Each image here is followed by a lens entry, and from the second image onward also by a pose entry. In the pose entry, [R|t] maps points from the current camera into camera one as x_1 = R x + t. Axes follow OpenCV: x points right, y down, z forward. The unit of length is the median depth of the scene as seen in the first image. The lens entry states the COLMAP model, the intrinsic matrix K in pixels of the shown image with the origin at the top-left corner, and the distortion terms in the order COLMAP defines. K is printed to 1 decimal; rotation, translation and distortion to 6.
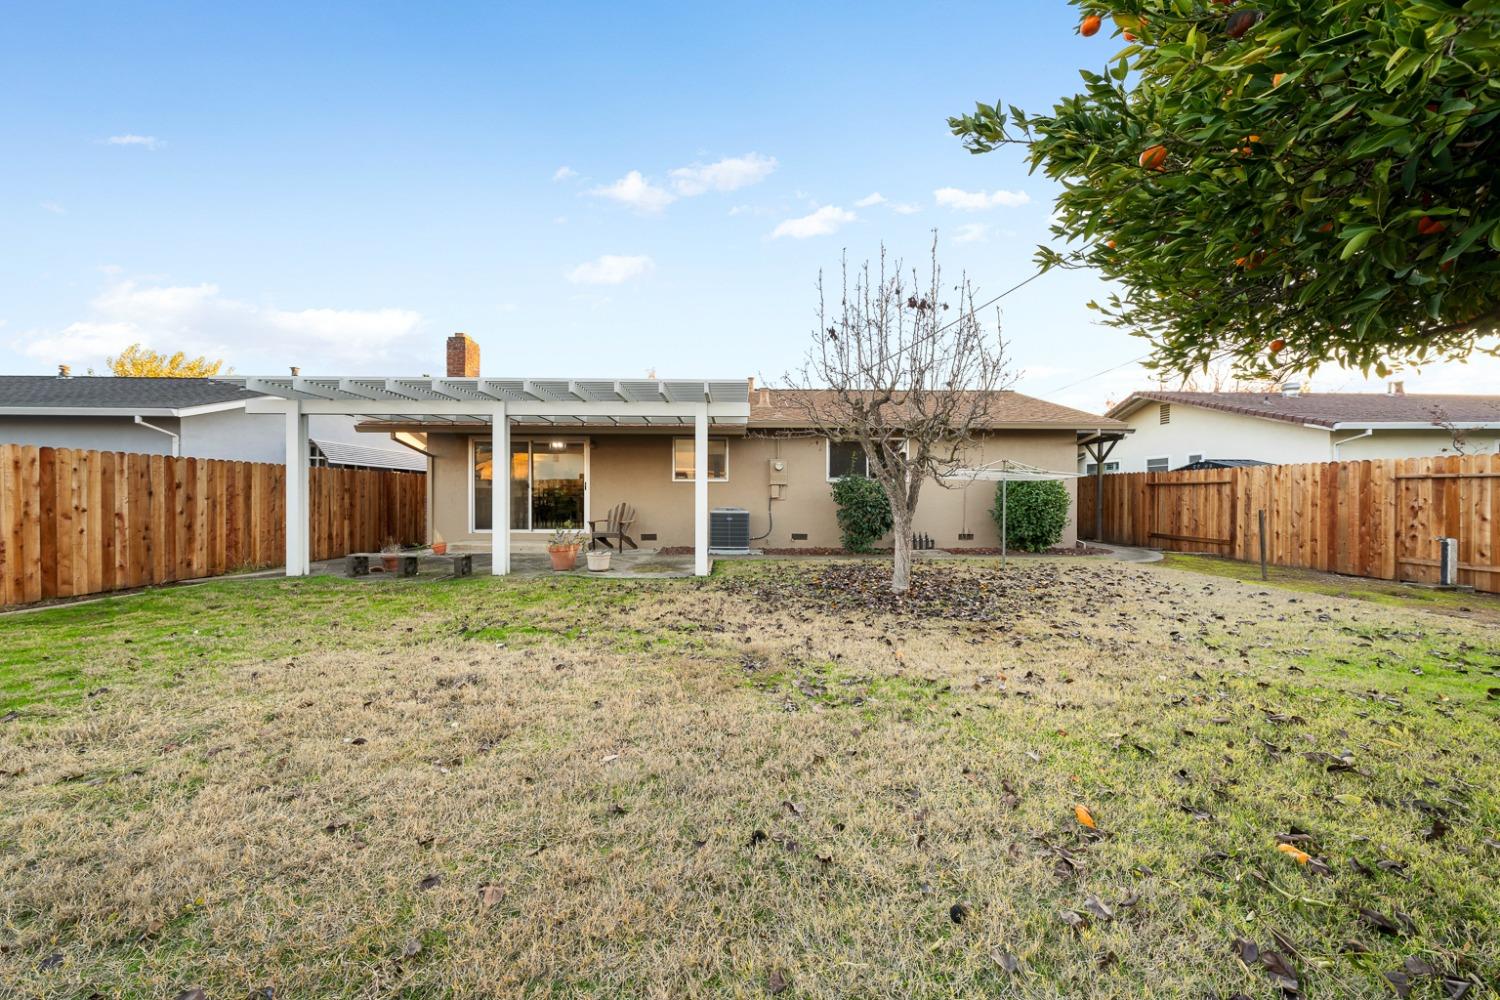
lens RADIAL K [[507.5, 0, 755.4], [0, 507.5, 496.7], [0, 0, 1]] dist [-0.001480, -0.000118]
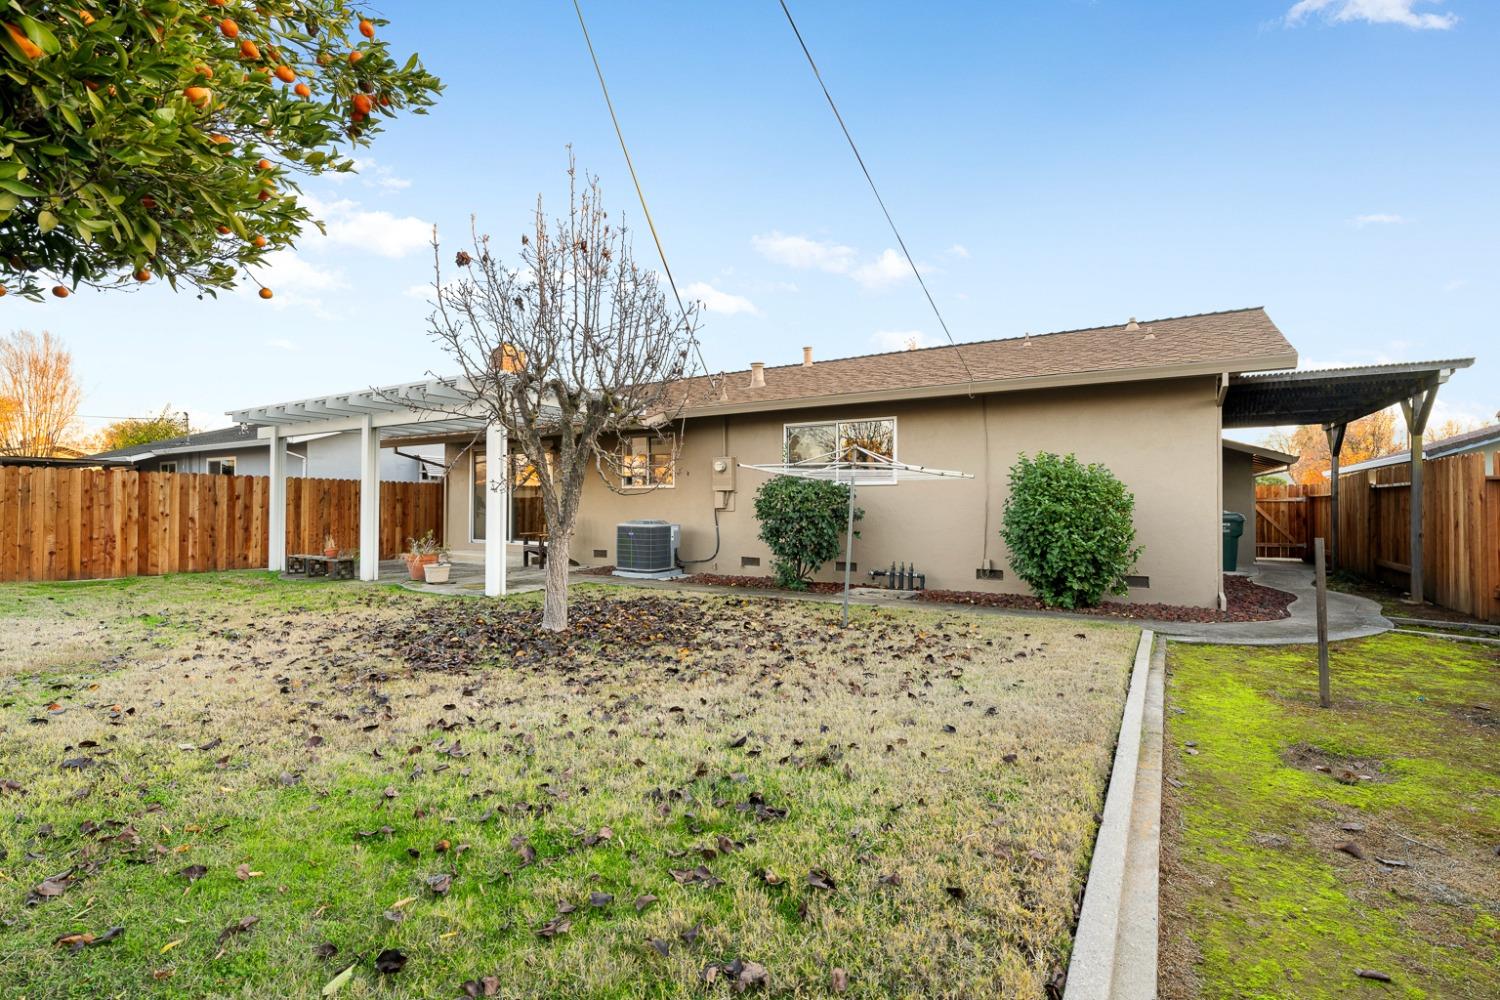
lens RADIAL K [[693.9, 0, 754.9], [0, 693.9, 496.7], [0, 0, 1]] dist [0.000694, 0.000039]
pose [[0.829265, -0.007115, -0.558810, 0.962728], [-0.001918, 0.999877, -0.015576, 0.002215], [0.558852, 0.013988, 0.829150, 0.260169]]
